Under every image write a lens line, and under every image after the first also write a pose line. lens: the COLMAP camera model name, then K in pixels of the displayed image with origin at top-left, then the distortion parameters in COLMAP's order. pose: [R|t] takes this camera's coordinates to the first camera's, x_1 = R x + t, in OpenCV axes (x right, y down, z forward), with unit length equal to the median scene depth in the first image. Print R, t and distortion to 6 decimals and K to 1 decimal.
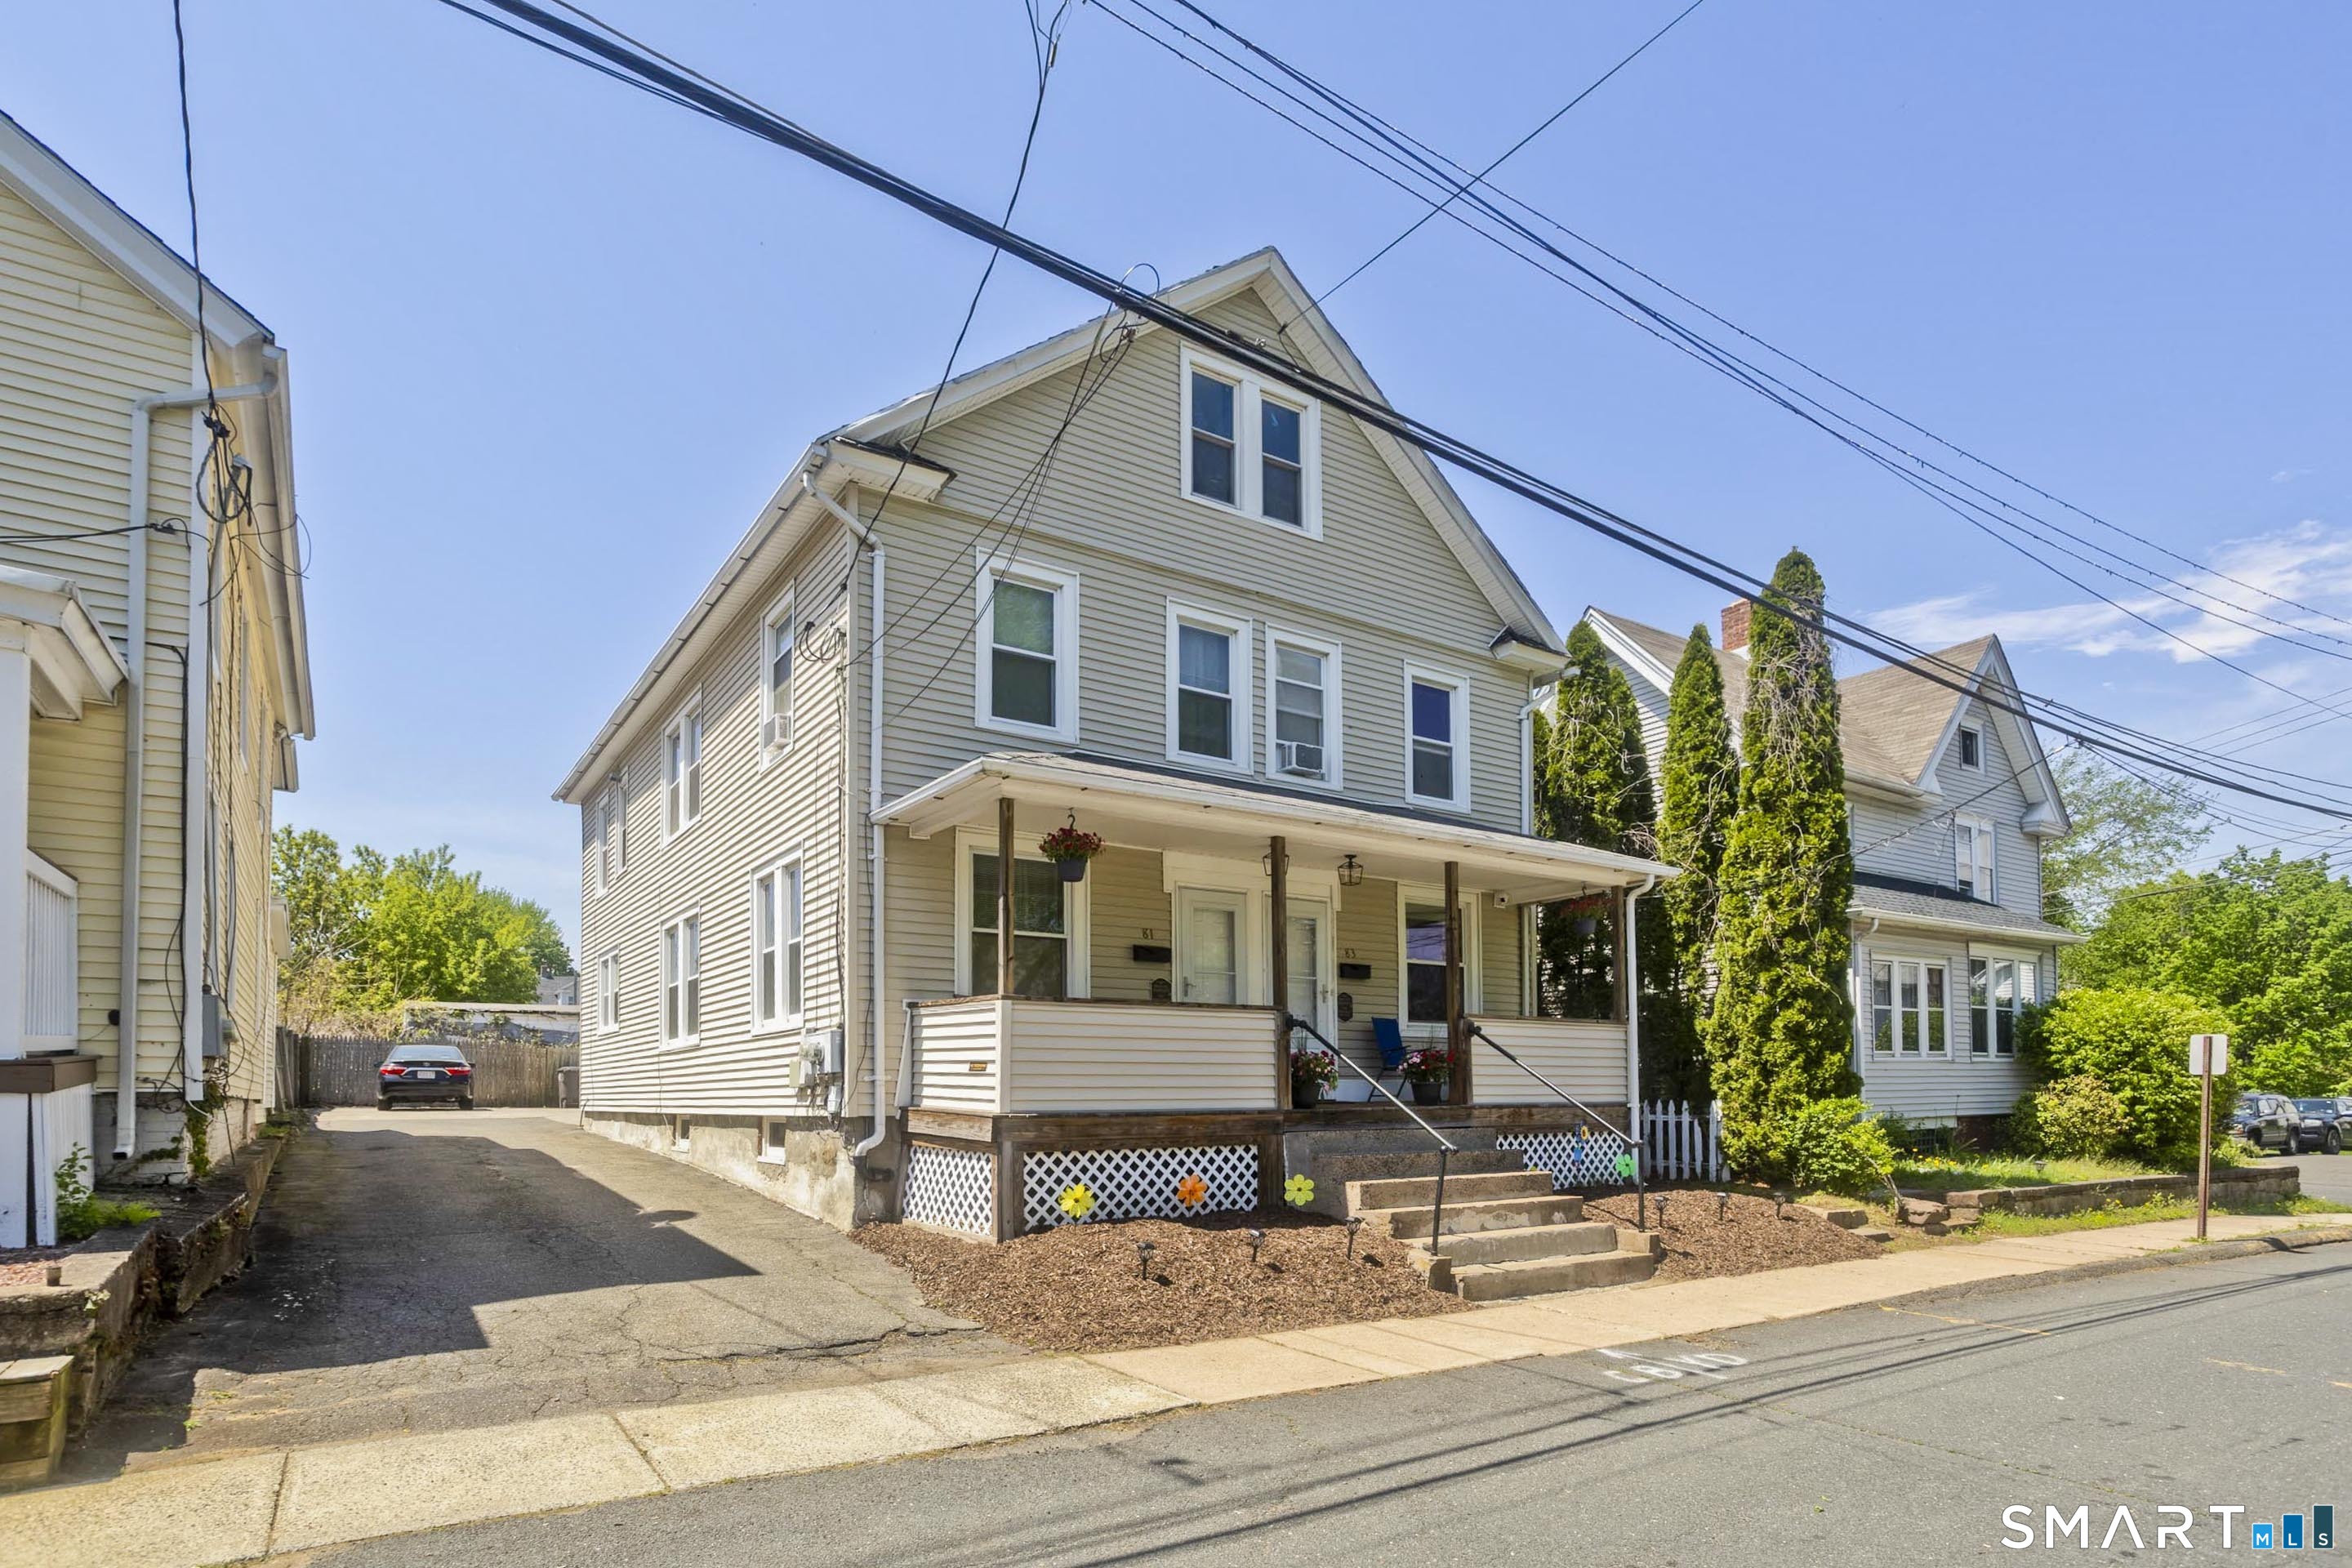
lens RADIAL K [[1147.3, 0, 1274.2], [0, 1147.3, 750.8], [0, 0, 1]] dist [-0.026529, 0.004232]
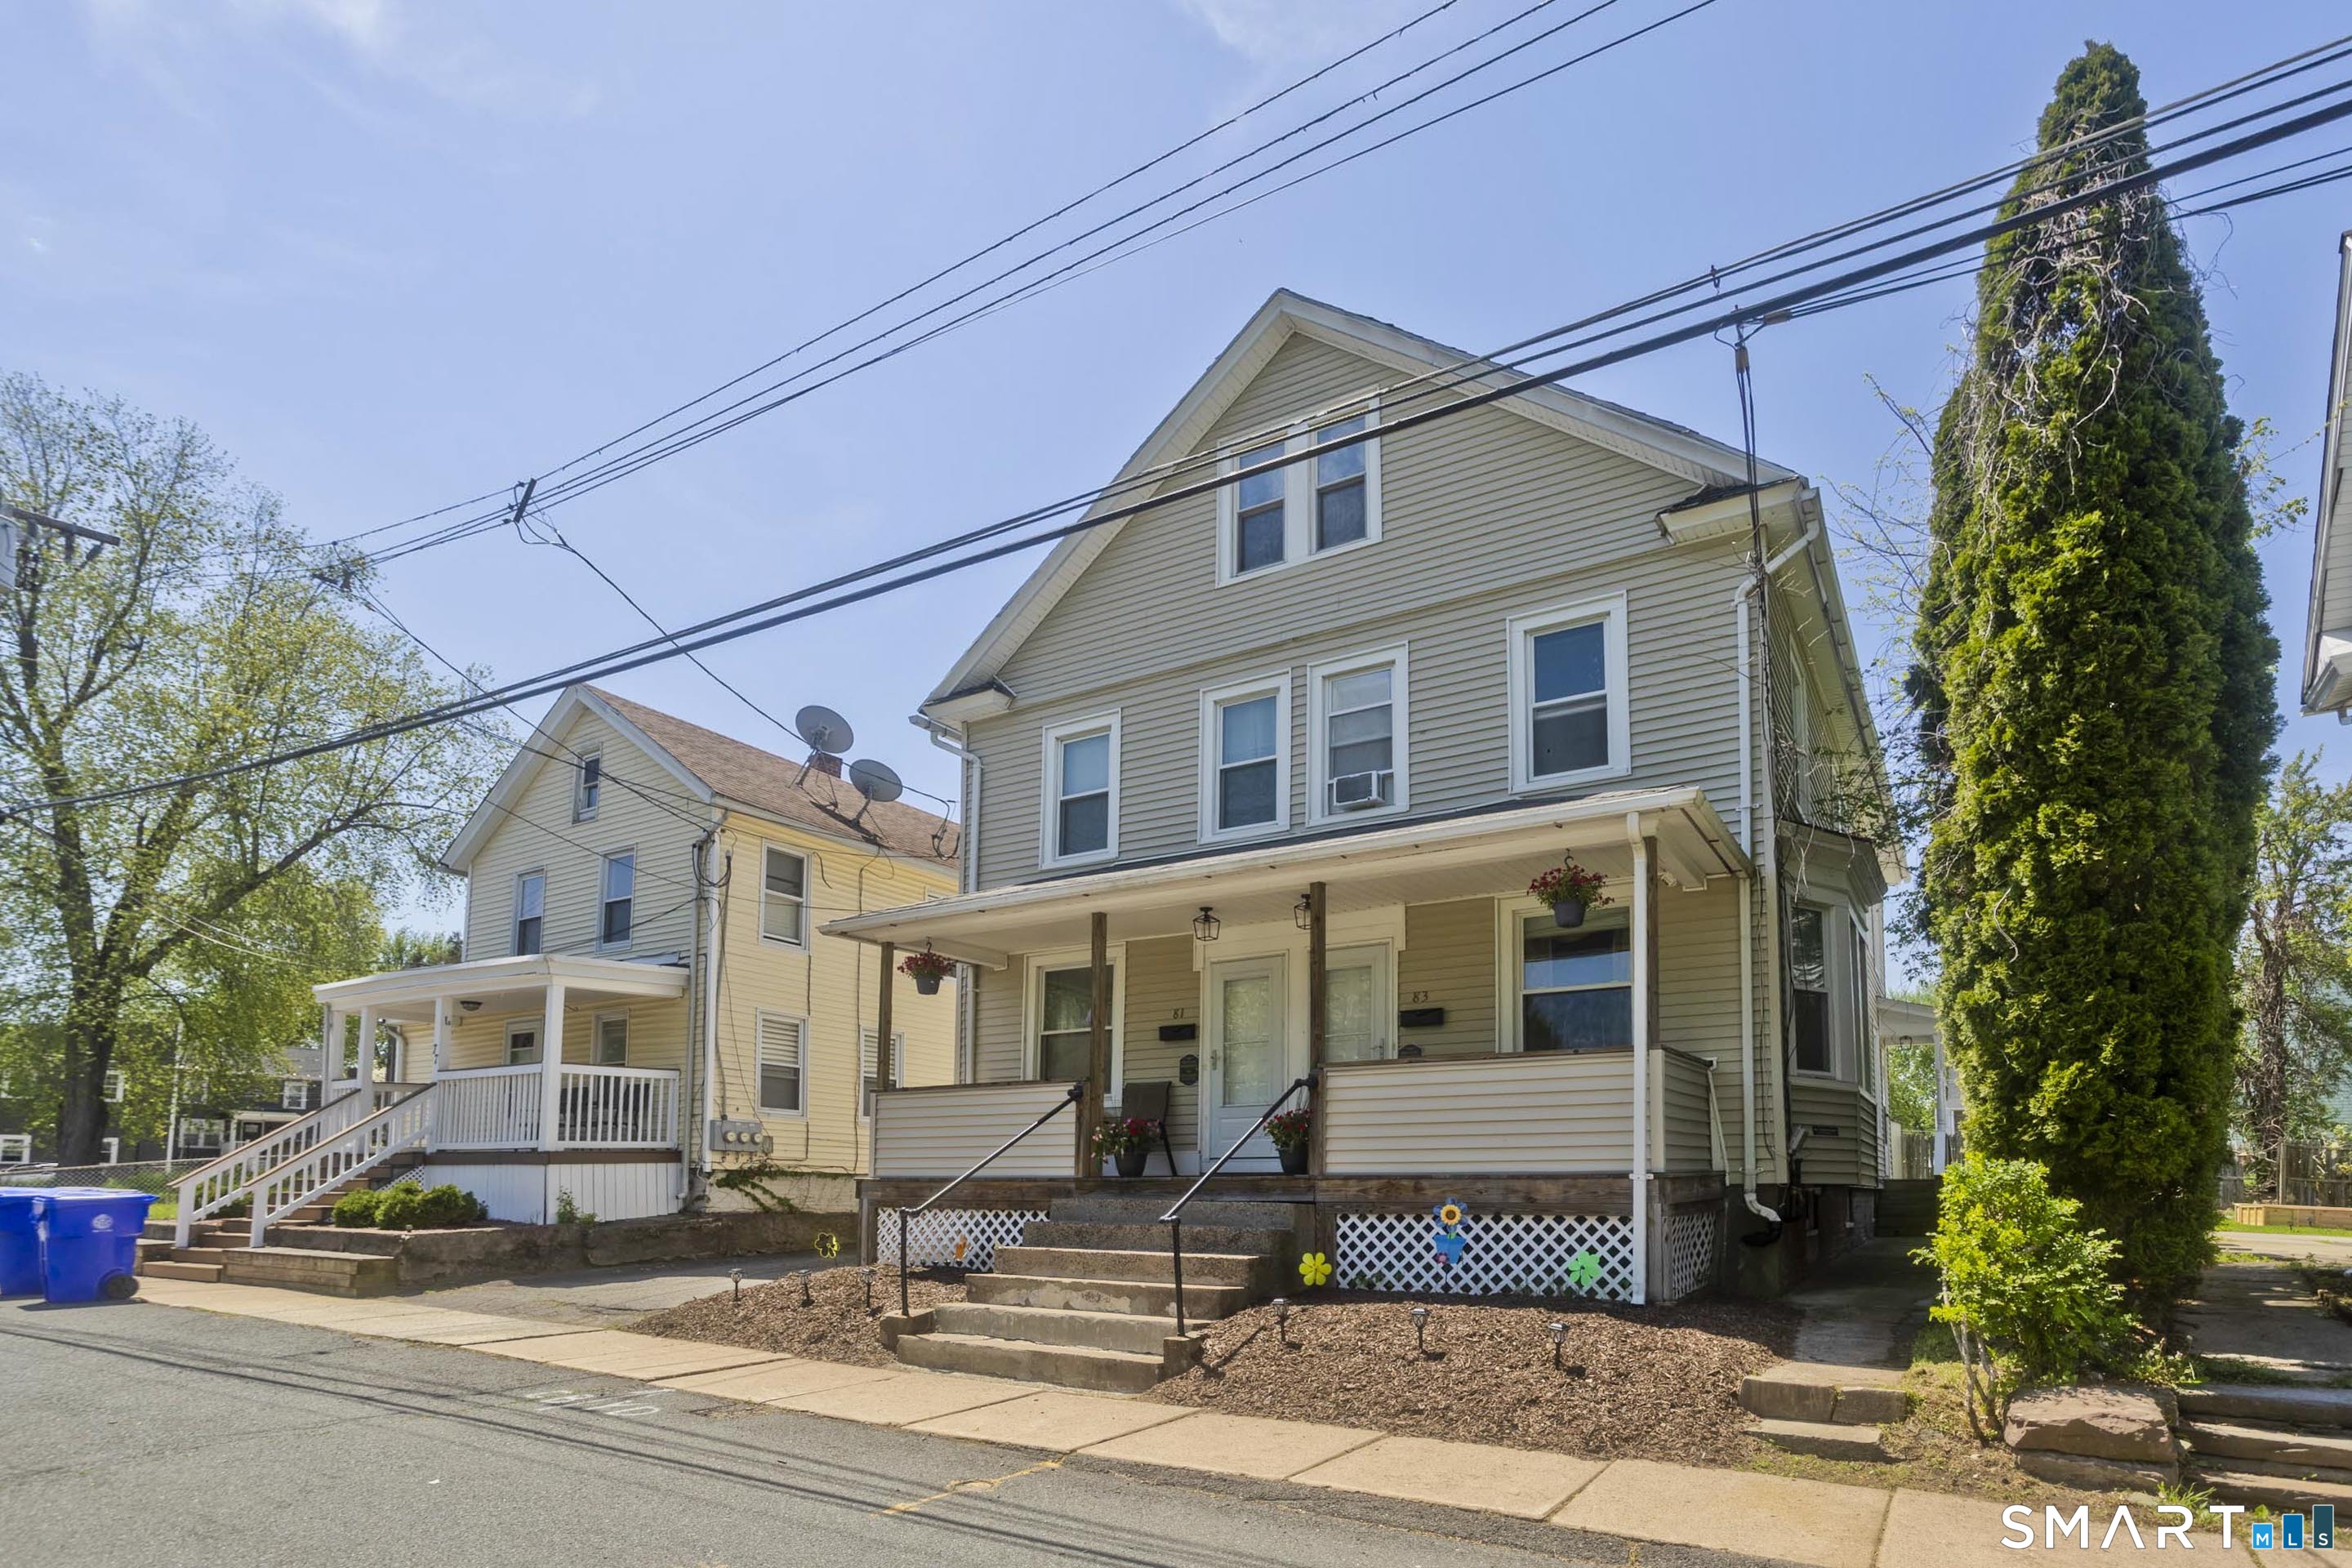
lens RADIAL K [[1147.3, 0, 1218.2], [0, 1147.3, 784.1], [0, 0, 1]] dist [-0.026529, 0.004232]
pose [[0.436933, -0.294302, -0.849986, 0.826432], [0.256343, 0.946515, -0.195952, 0.167378], [0.862194, -0.132270, 0.489006, 0.513534]]
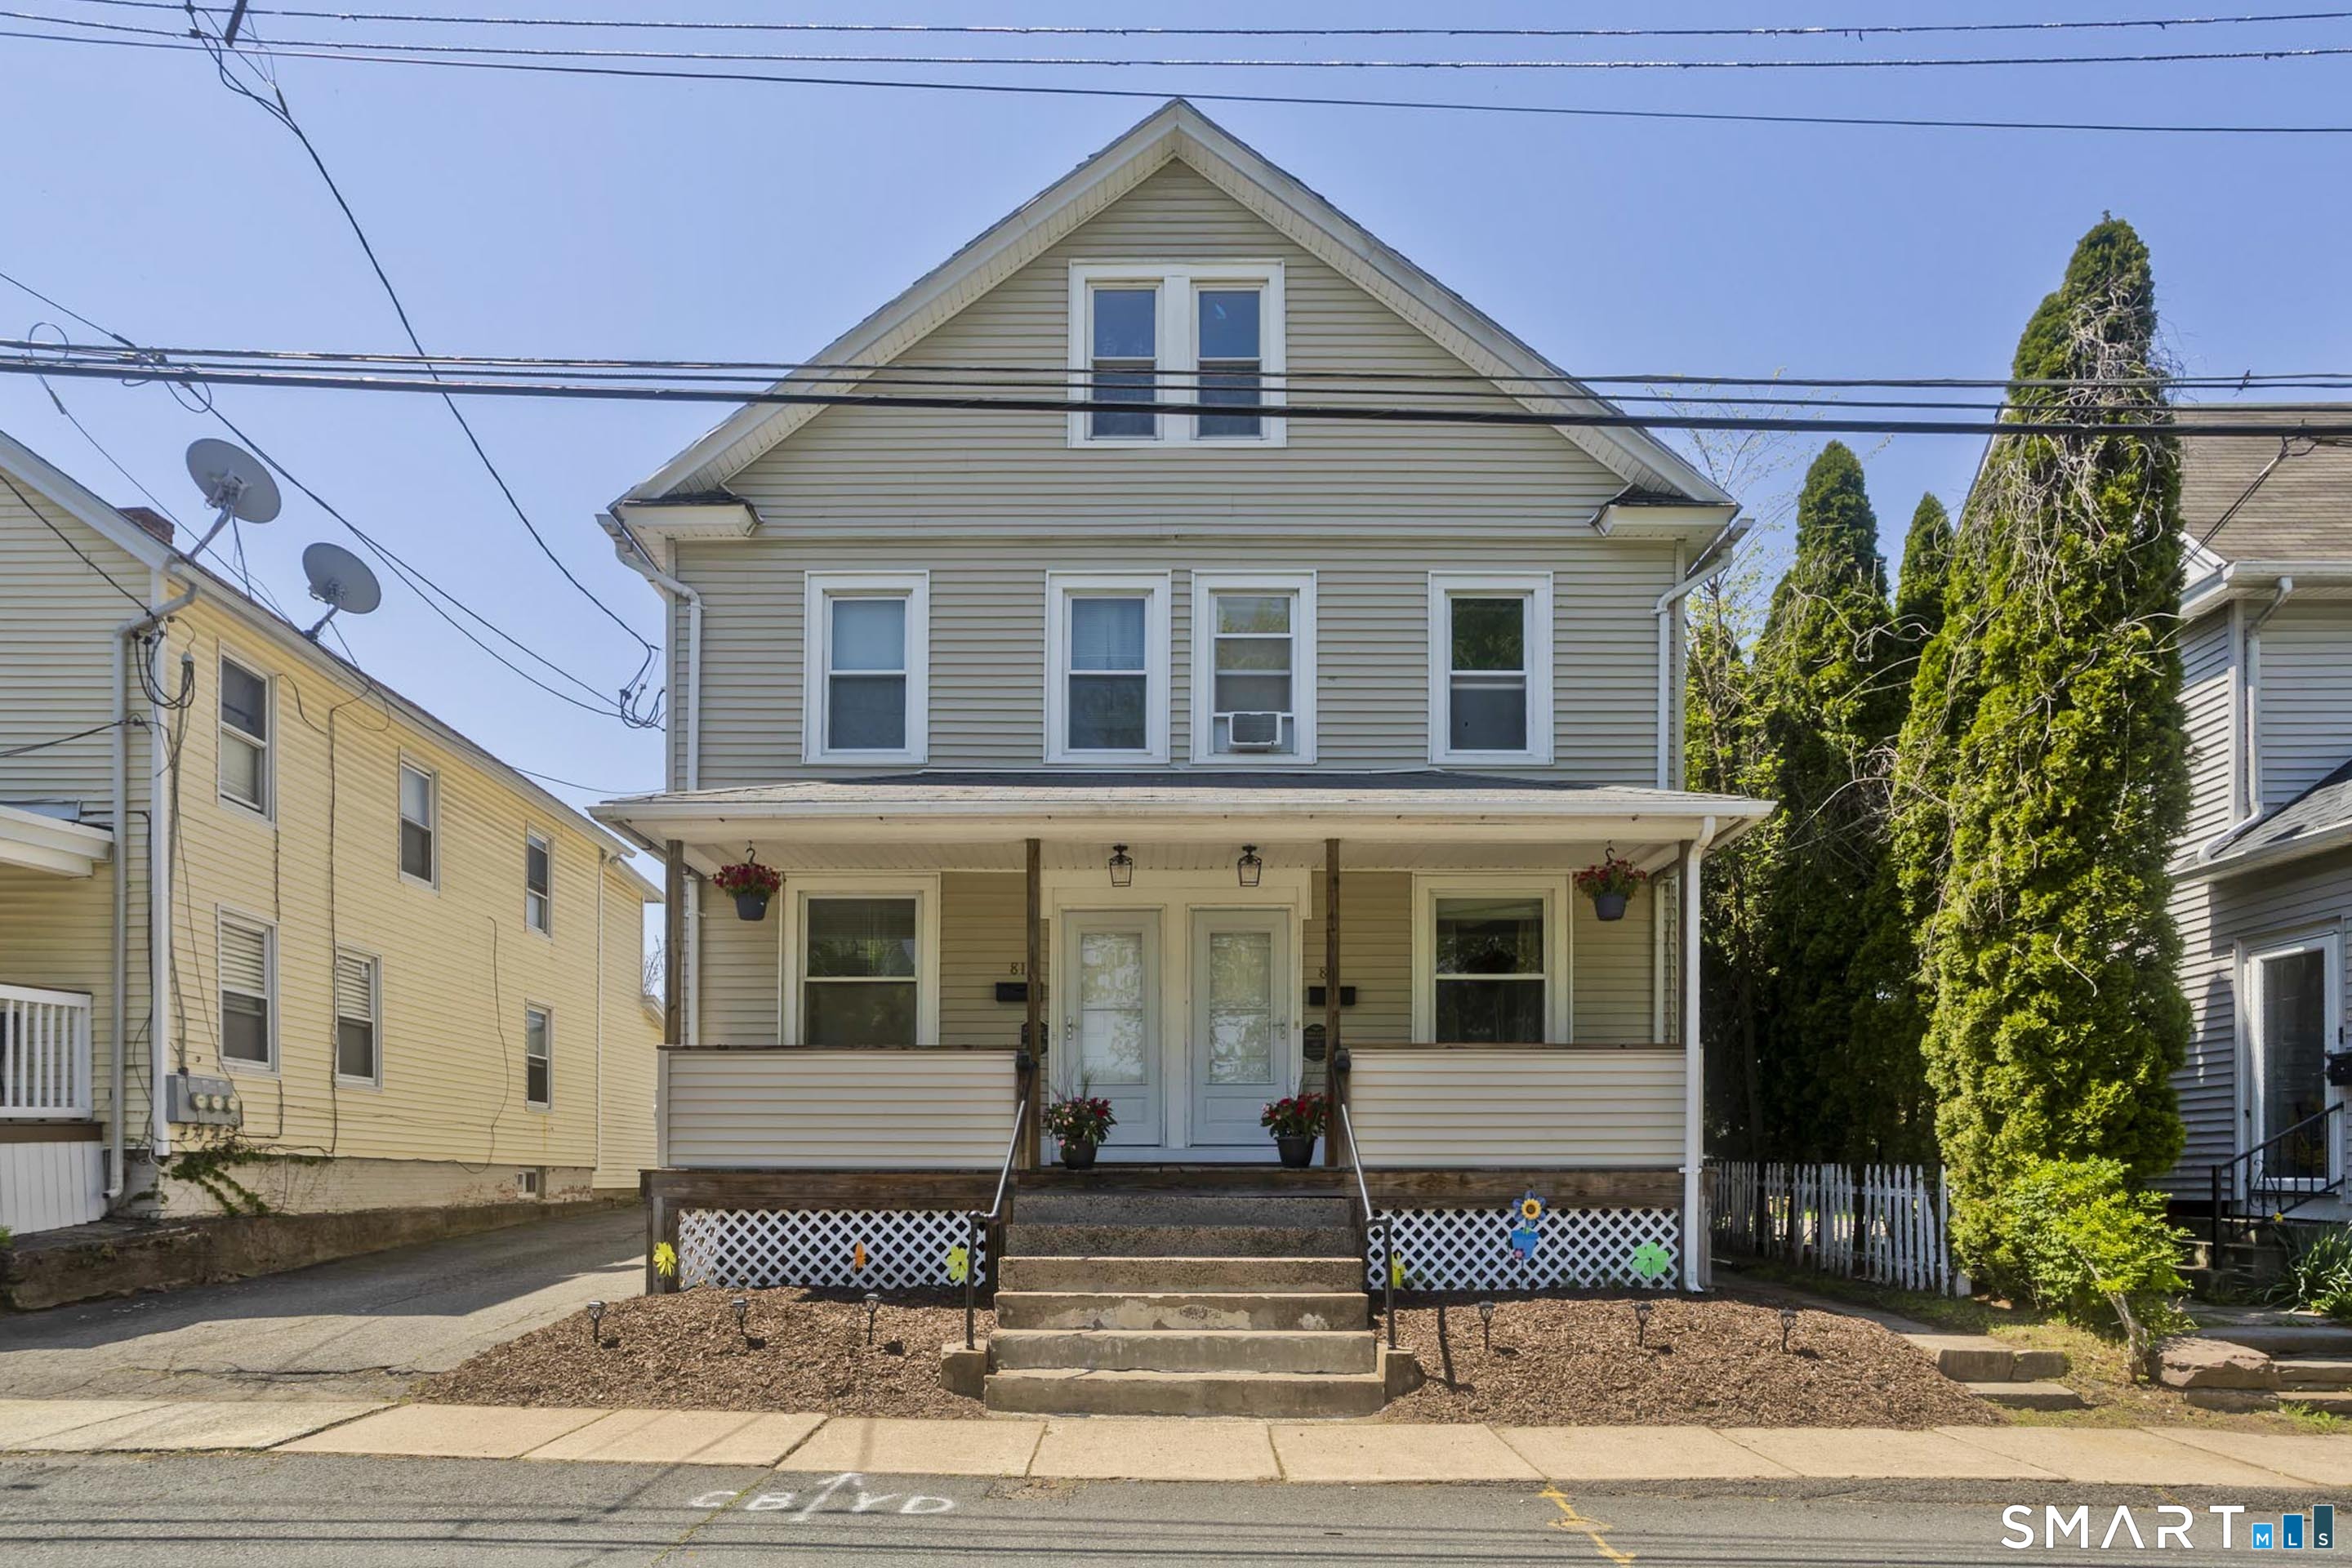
lens RADIAL K [[1368.9, 0, 1185.6], [0, 1368.9, 806.6], [0, 0, 1]] dist [-0.030556, 0.010777]
pose [[0.829627, -0.139767, -0.540541, 0.535289], [0.157379, 0.987442, -0.013775, 0.069997], [0.535679, -0.073642, 0.841205, 0.203977]]
